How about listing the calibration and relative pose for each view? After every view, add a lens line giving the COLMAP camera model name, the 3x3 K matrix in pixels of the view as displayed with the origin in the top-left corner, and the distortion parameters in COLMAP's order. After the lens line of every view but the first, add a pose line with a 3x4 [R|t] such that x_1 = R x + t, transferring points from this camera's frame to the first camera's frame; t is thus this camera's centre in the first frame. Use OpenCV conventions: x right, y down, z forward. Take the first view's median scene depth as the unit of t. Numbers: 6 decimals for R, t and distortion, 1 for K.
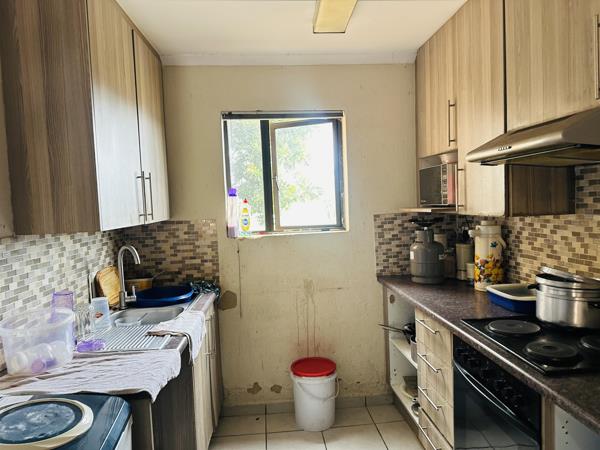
lens RADIAL K [[409.2, 0, 300.2], [0, 409.2, 218.6], [0, 0, 1]] dist [-0.001031, -0.002654]
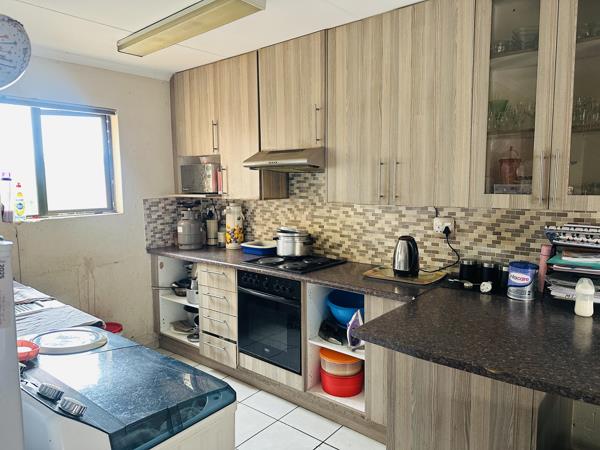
lens RADIAL K [[409.2, 0, 300.2], [0, 409.2, 218.6], [0, 0, 1]] dist [-0.001031, -0.002654]
pose [[0.703746, -0.030927, 0.709778, -0.442045], [0.008672, 0.999352, 0.034946, 0.011390], [-0.710399, -0.018437, 0.703558, -0.244384]]
